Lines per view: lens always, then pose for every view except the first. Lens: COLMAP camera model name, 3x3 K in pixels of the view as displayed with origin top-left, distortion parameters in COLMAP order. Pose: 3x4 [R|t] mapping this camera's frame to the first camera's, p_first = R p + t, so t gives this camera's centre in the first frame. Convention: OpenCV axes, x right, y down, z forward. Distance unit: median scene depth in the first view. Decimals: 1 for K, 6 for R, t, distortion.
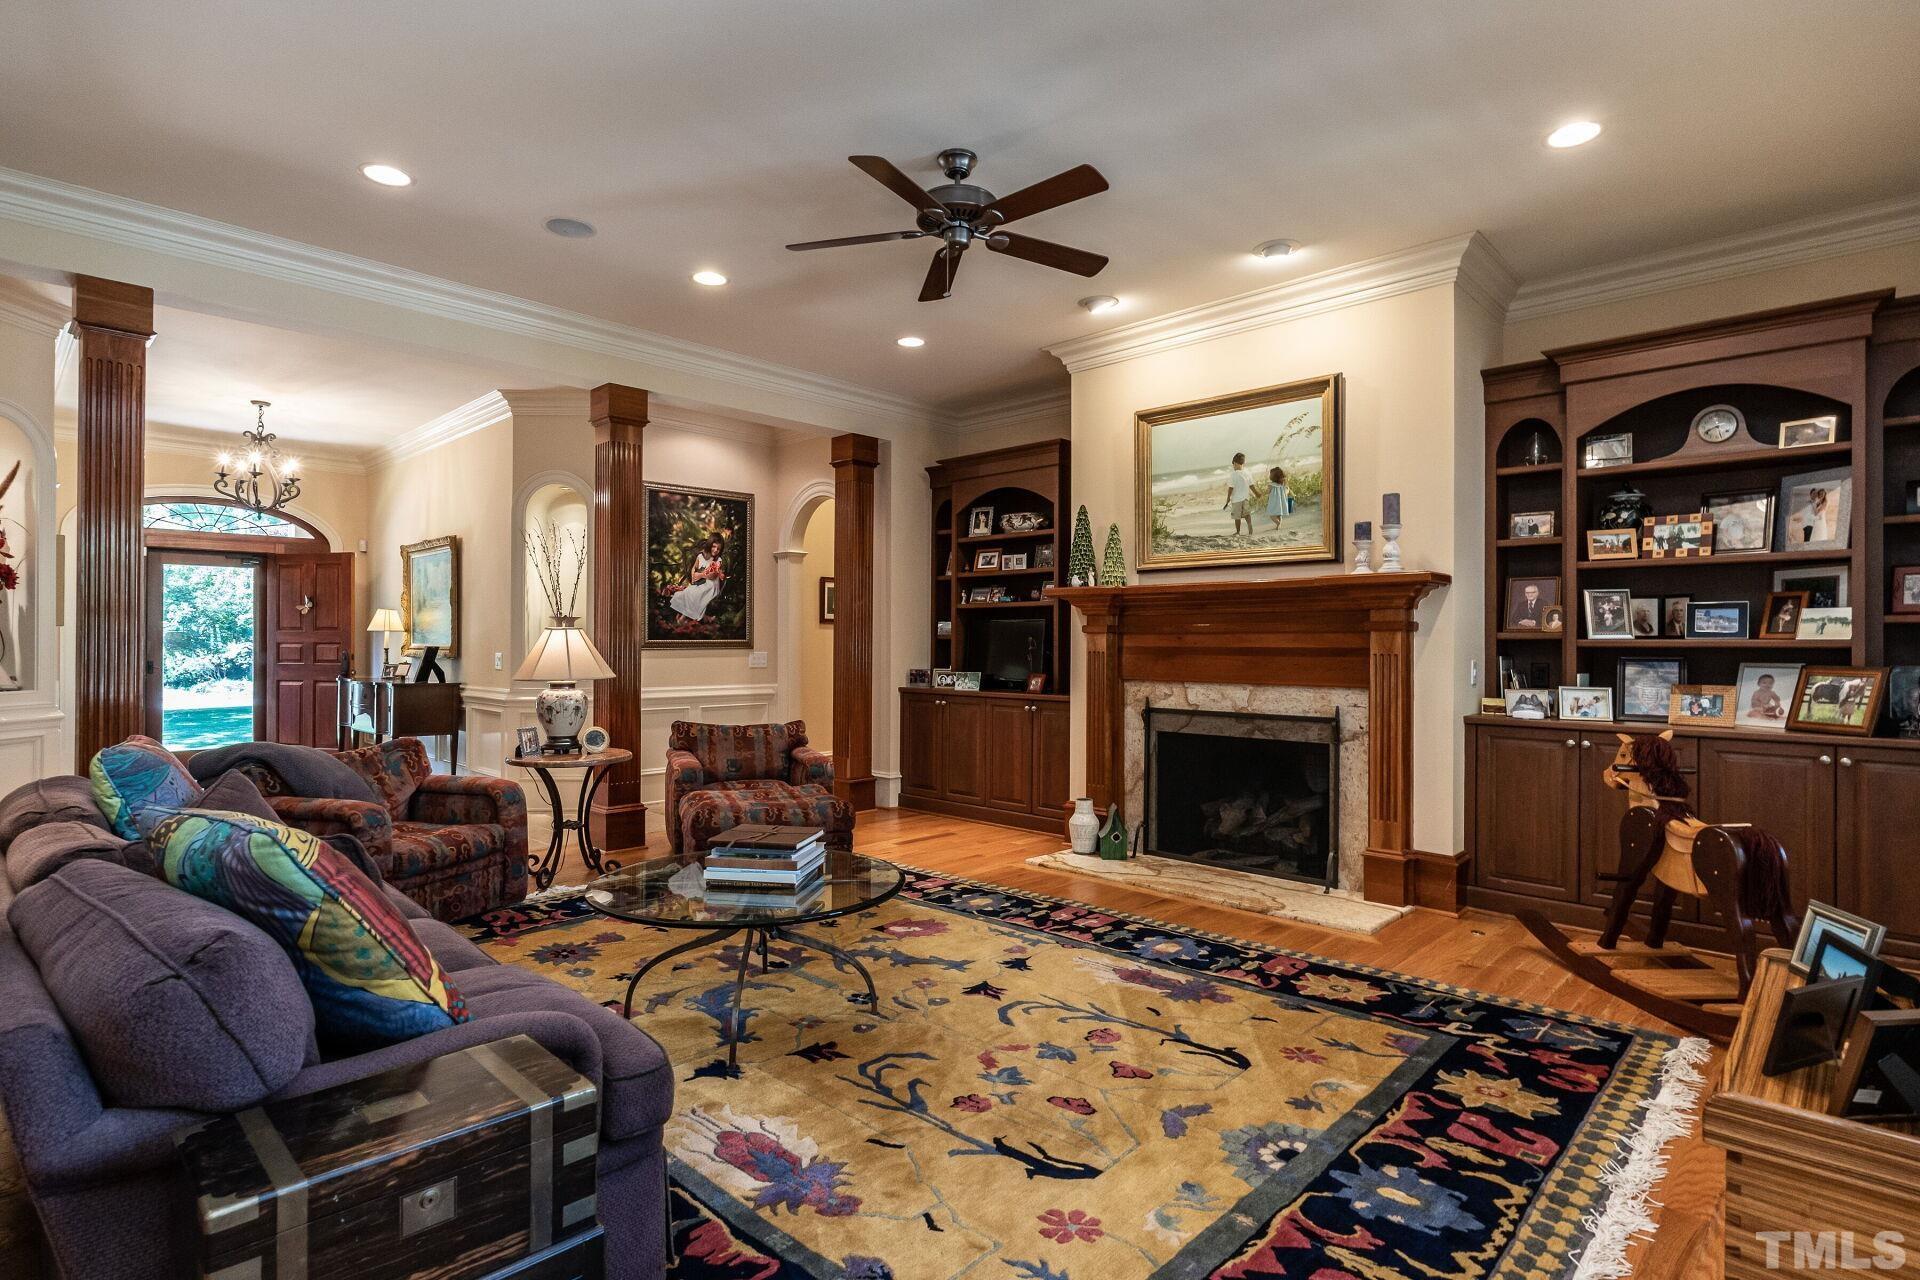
lens RADIAL K [[958.0, 0, 959.4], [0, 958.0, 634.9], [0, 0, 1]] dist [0.001899, 0.001025]
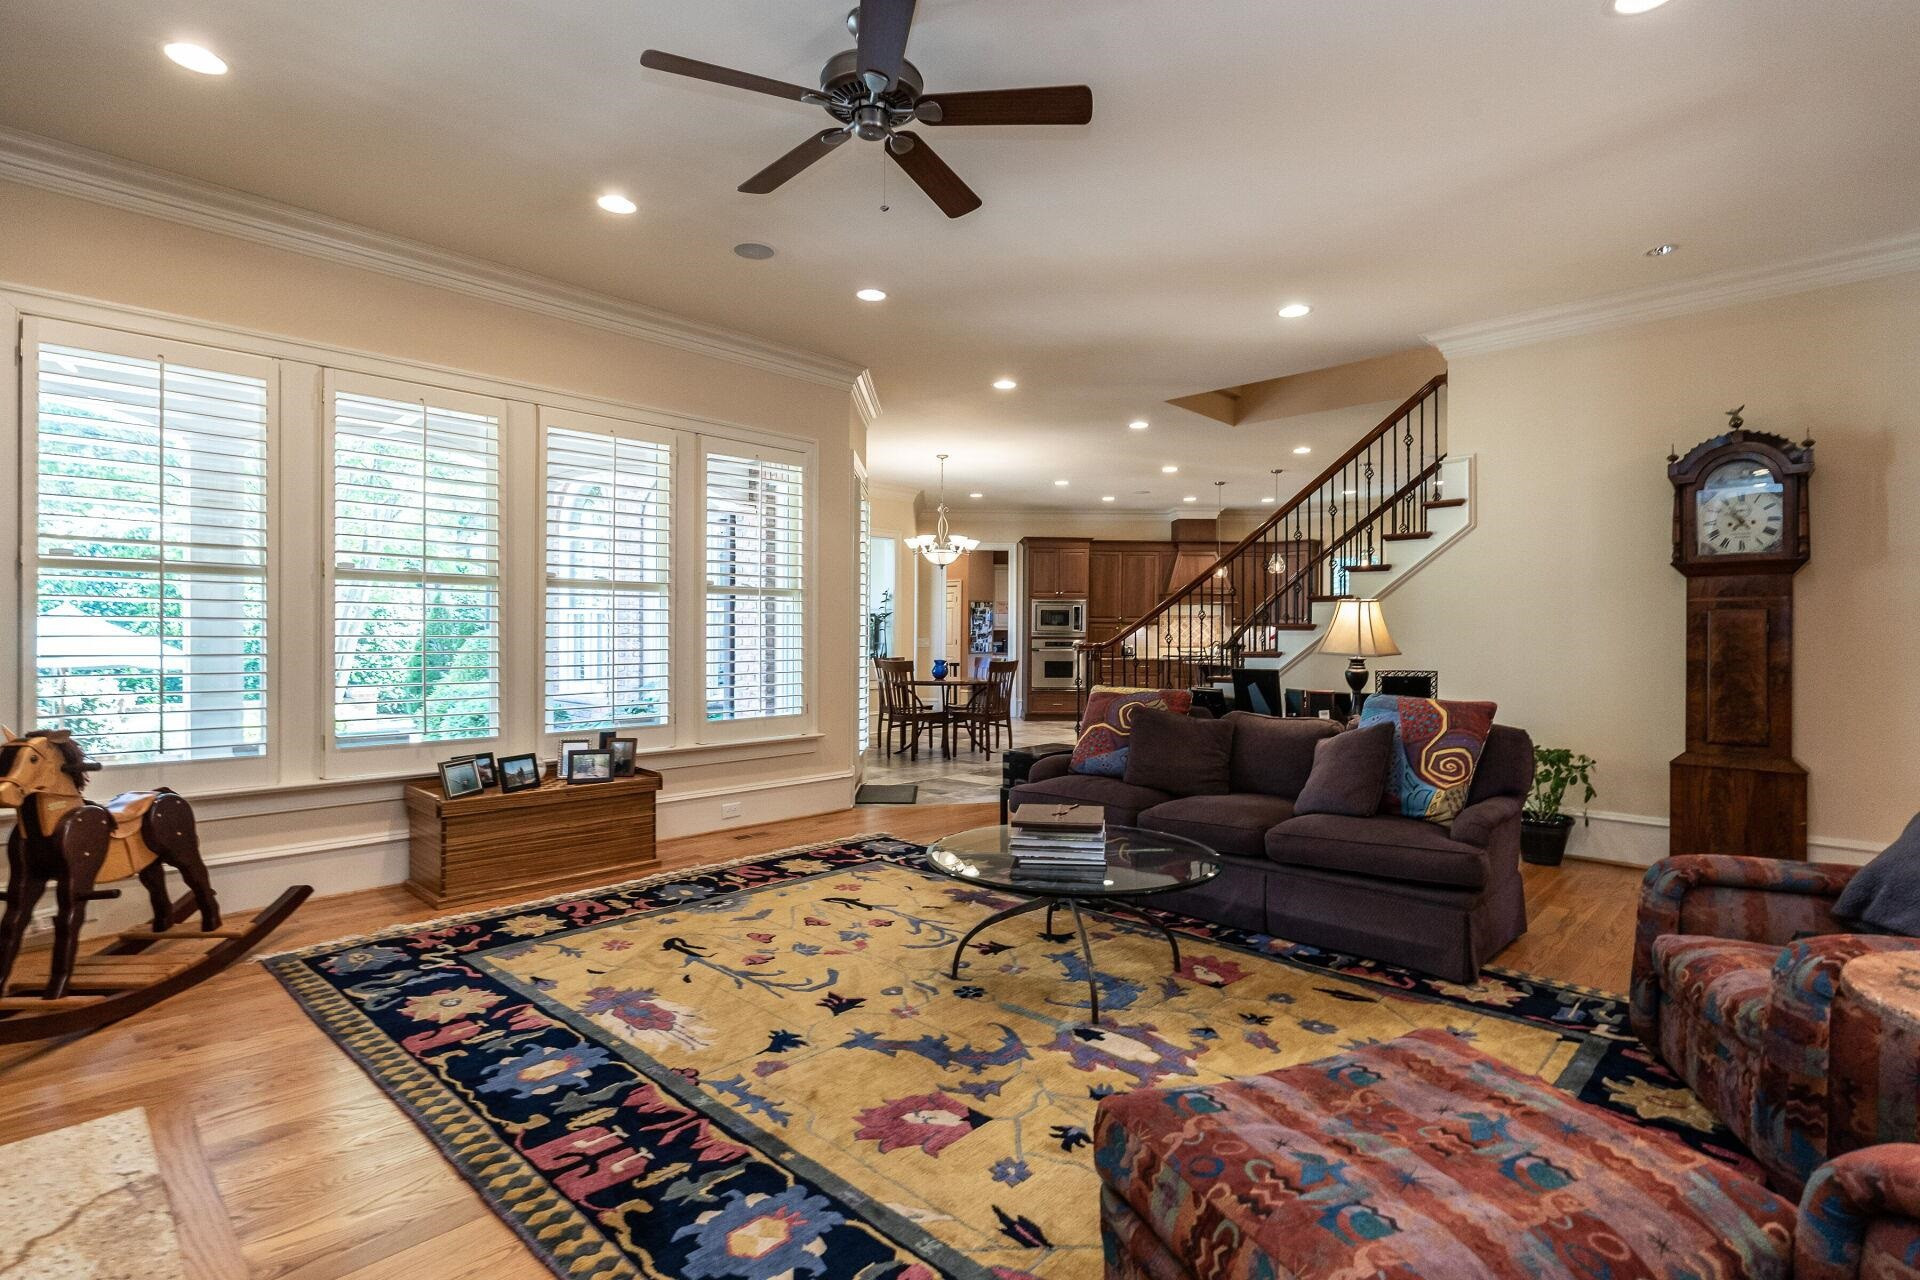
lens RADIAL K [[924.2, 0, 955.3], [0, 924.2, 642.8], [0, 0, 1]] dist [-0.000209, -0.000654]
pose [[-0.999939, -0.008746, 0.006717, -0.069246], [-0.008744, 0.999962, 0.000320, 0.017698], [-0.006719, 0.000261, -0.999977, 1.505007]]
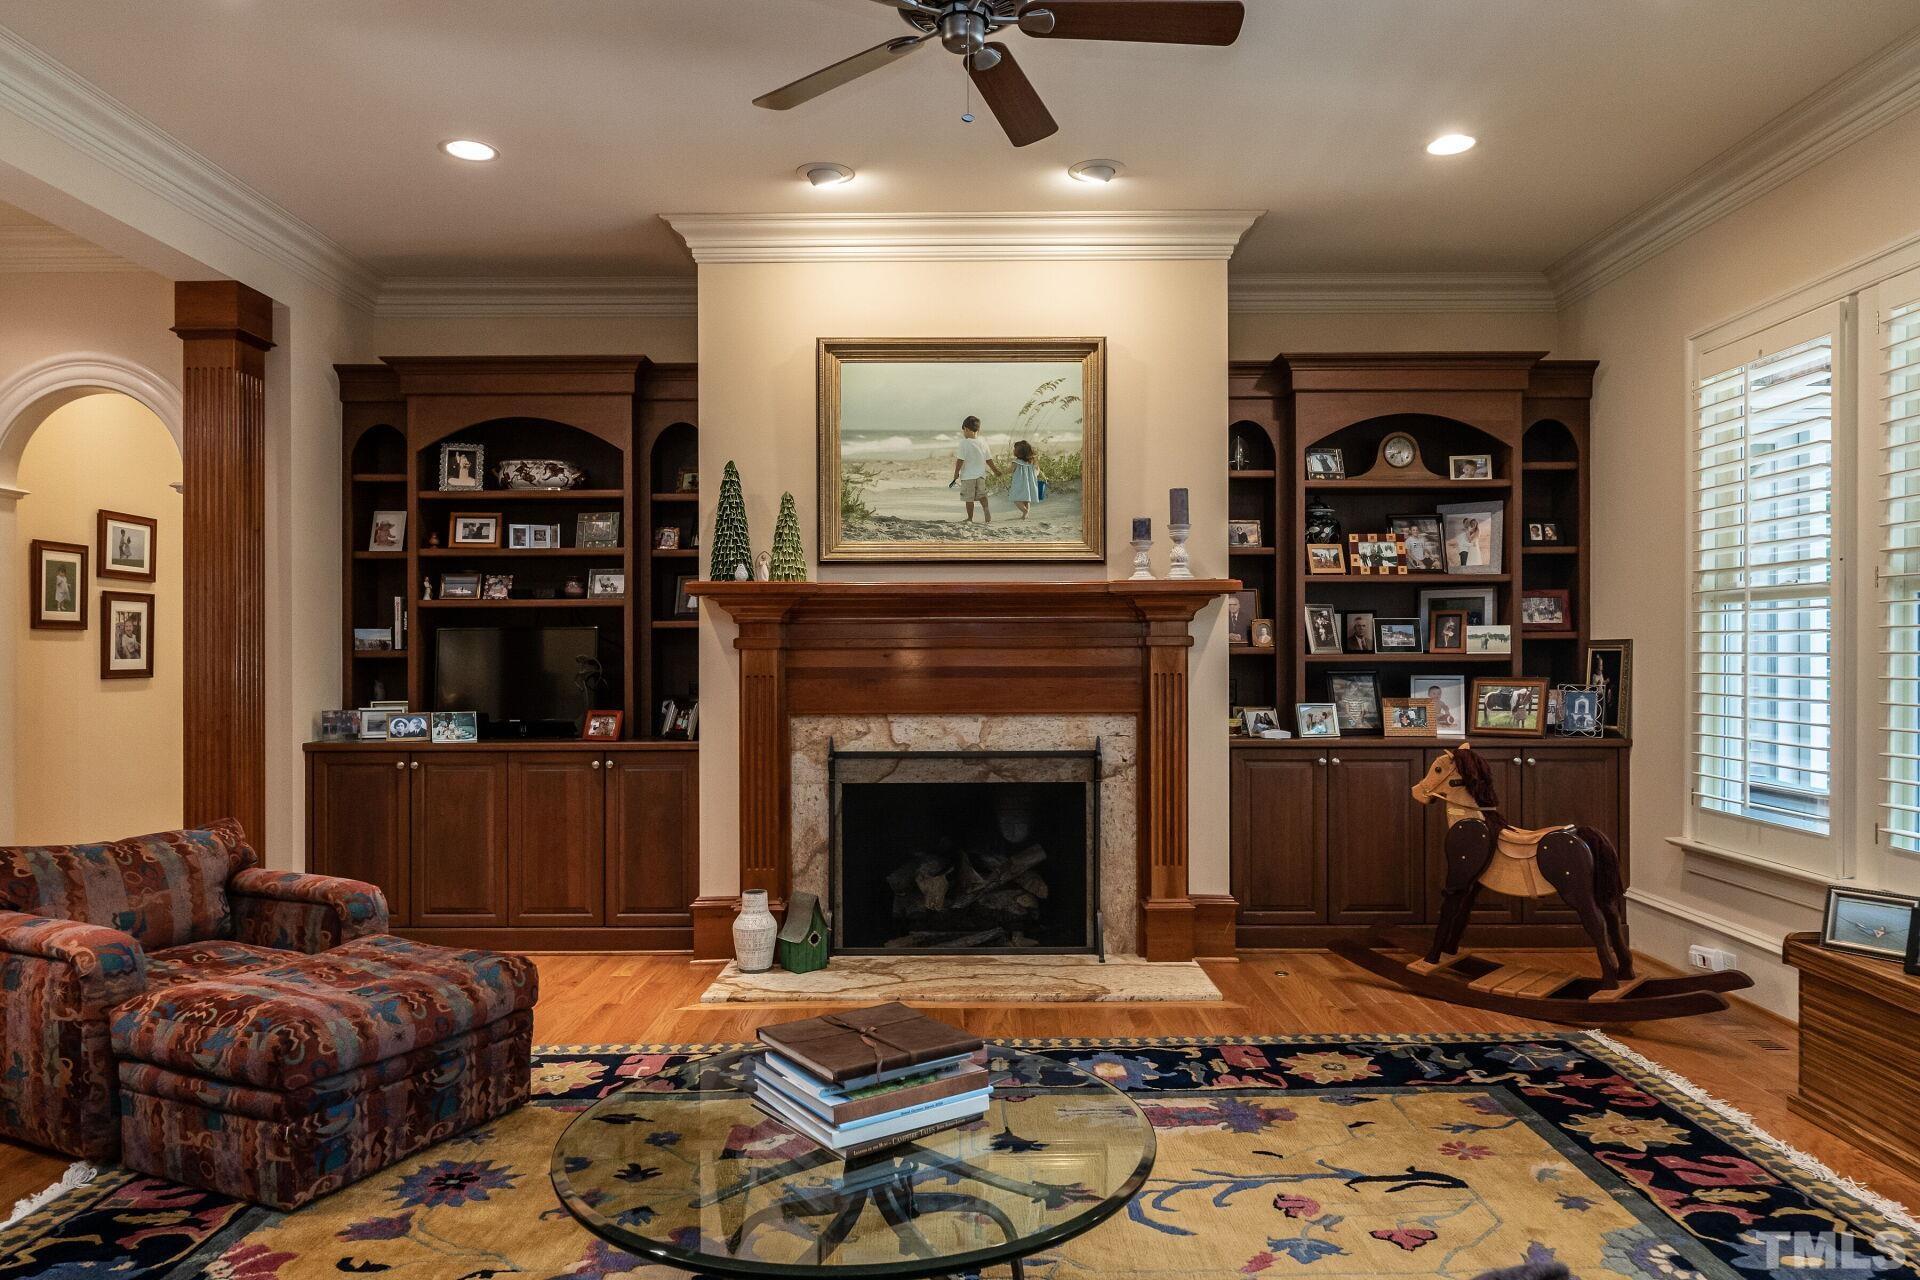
lens RADIAL K [[1217.6, 0, 963.2], [0, 1217.6, 648.7], [0, 0, 1]] dist [0.001530, -0.000025]
pose [[0.725280, -0.005155, 0.688435, -0.474814], [0.001051, 0.999979, 0.006381, -0.009963], [-0.688453, -0.003905, 0.725270, 0.352077]]
